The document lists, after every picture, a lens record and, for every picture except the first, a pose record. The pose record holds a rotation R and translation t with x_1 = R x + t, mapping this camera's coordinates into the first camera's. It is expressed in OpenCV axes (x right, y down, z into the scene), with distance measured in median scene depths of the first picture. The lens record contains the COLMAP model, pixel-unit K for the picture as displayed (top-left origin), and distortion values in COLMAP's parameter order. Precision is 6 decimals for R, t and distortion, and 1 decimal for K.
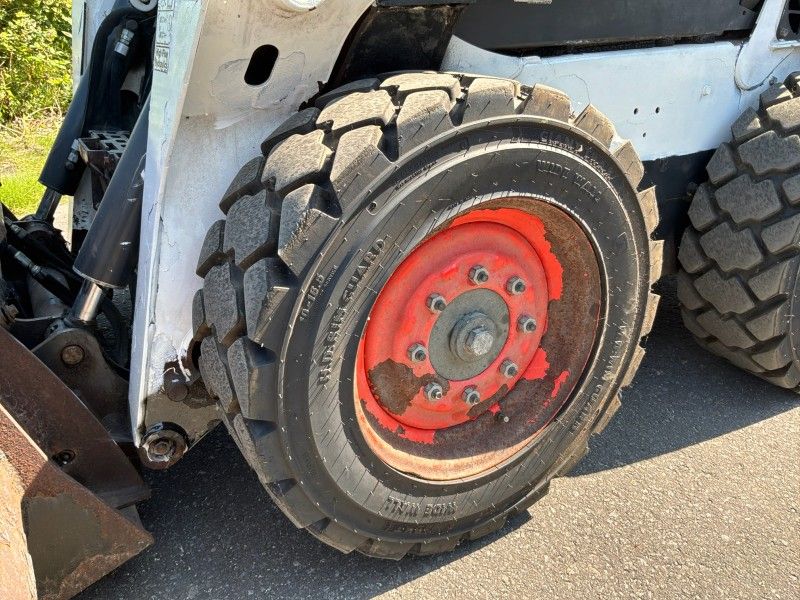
lens RADIAL K [[666.9, 0, 401.1], [0, 666.9, 302.1], [0, 0, 1]] dist [0.075081, -0.123410]
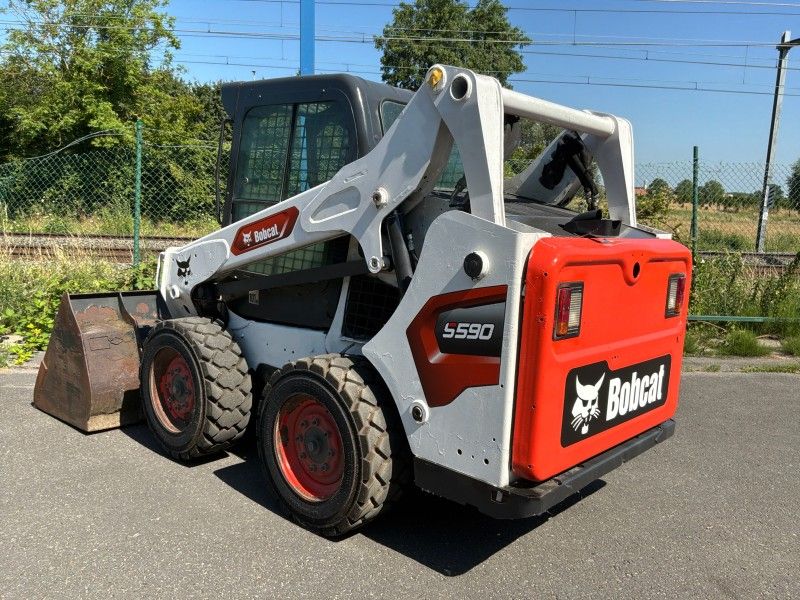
lens RADIAL K [[666.9, 0, 397.5], [0, 666.9, 291.7], [0, 0, 1]] dist [0.075081, -0.123410]
pose [[0.301374, 0.110231, -0.947113, 3.236820], [-0.407293, 0.912999, -0.023342, -0.689159], [0.862140, 0.392787, 0.320051, 0.579727]]
